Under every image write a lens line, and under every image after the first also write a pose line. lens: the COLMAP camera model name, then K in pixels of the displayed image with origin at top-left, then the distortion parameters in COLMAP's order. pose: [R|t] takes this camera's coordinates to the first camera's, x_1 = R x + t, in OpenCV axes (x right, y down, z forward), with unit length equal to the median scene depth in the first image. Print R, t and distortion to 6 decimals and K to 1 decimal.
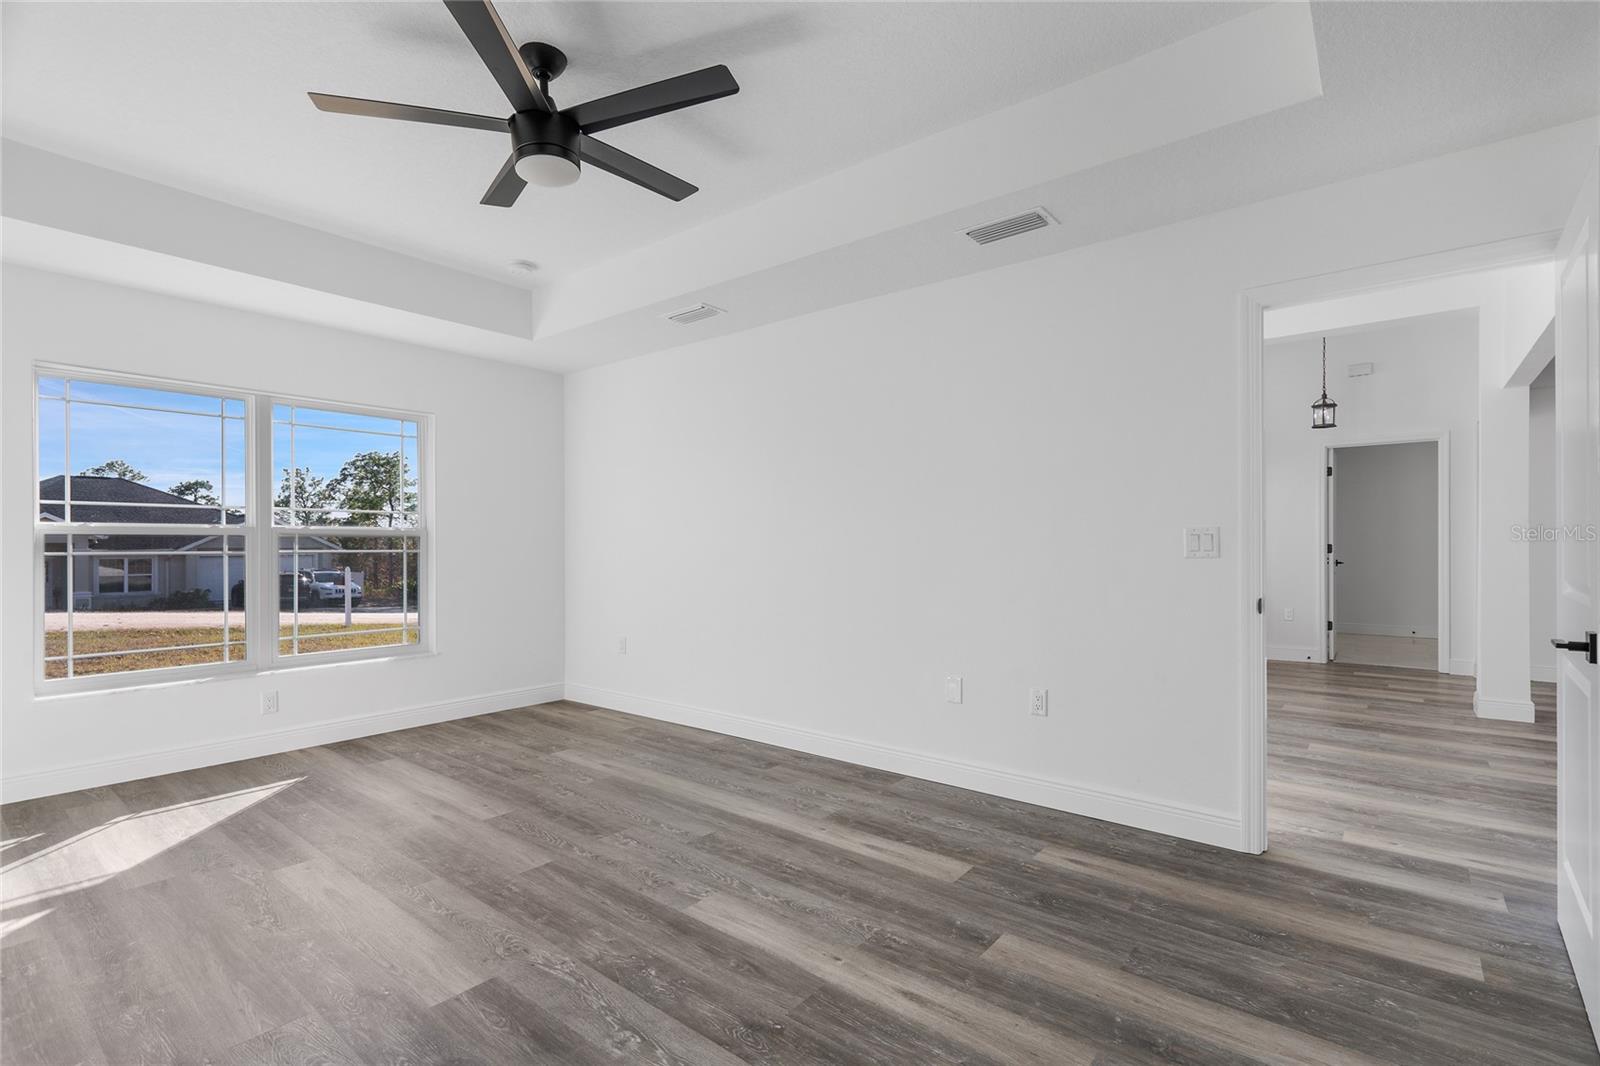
lens RADIAL K [[728.0, 0, 799.8], [0, 728.0, 550.8], [0, 0, 1]] dist [-0.001887, 0.000168]
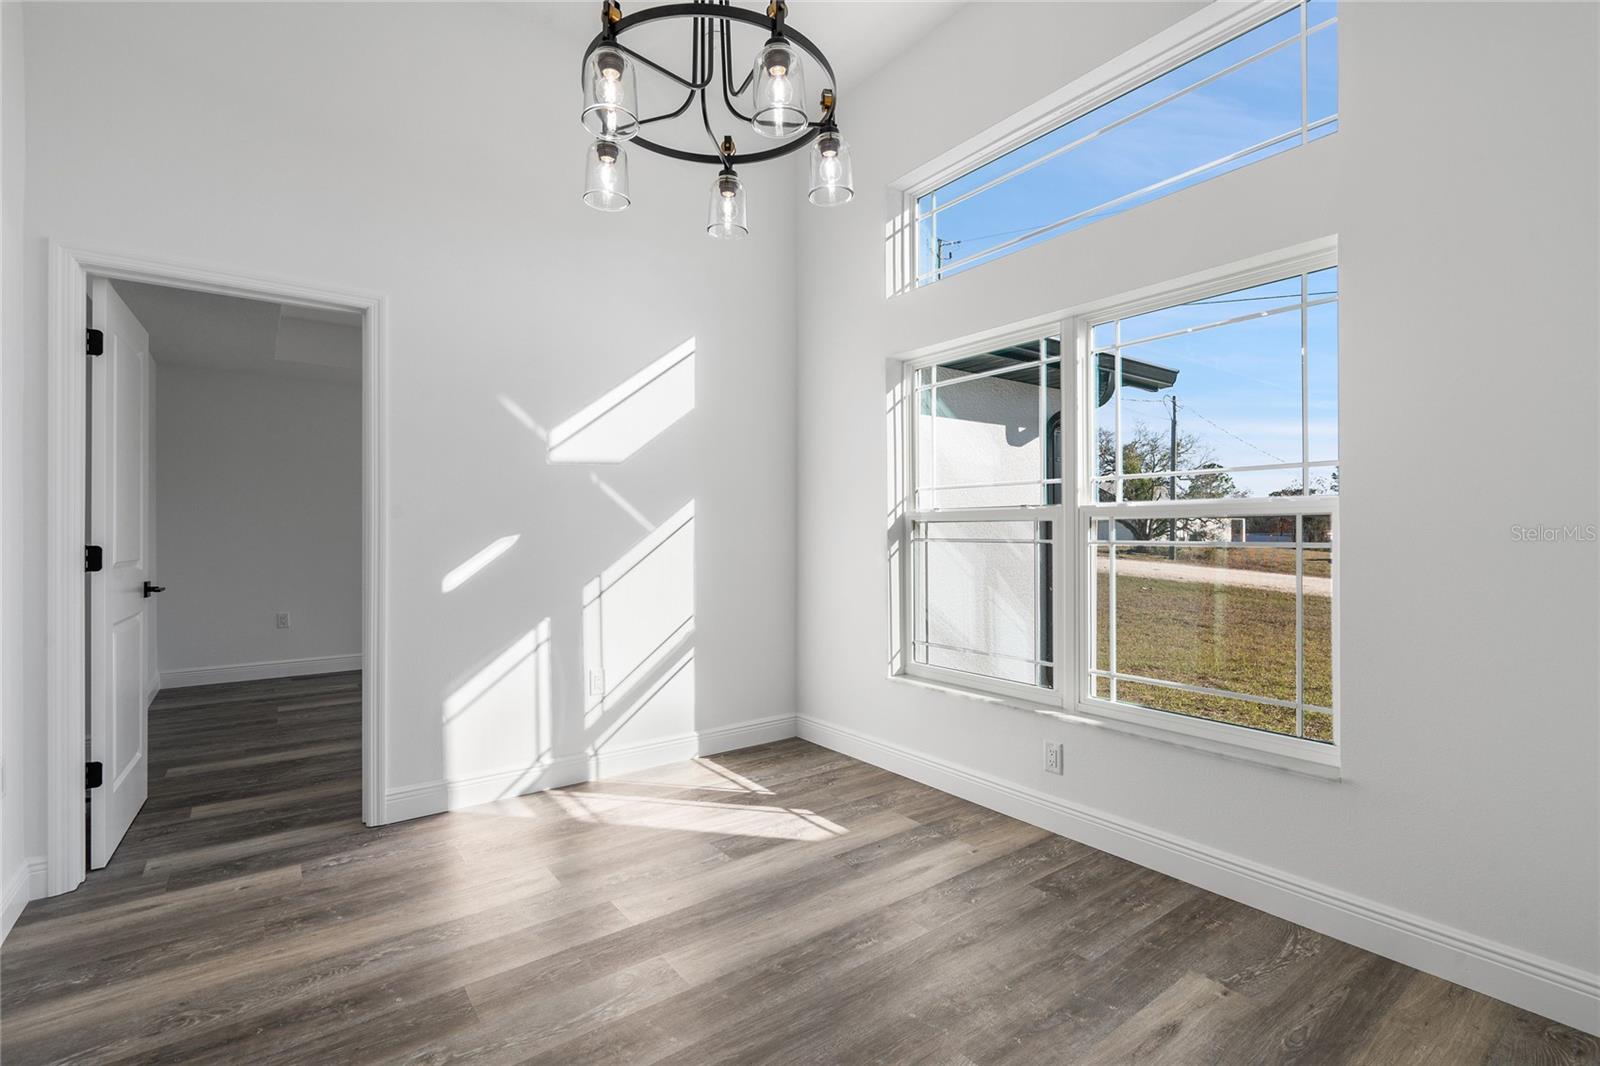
lens RADIAL K [[762.2, 0, 778.3], [0, 762.2, 531.4], [0, 0, 1]] dist [0.005982, 0.000273]
pose [[-0.281987, 0.016202, -0.959282, 1.449632], [-0.000853, 0.999853, 0.017137, -0.019556], [0.959418, 0.005651, -0.281931, 1.794819]]
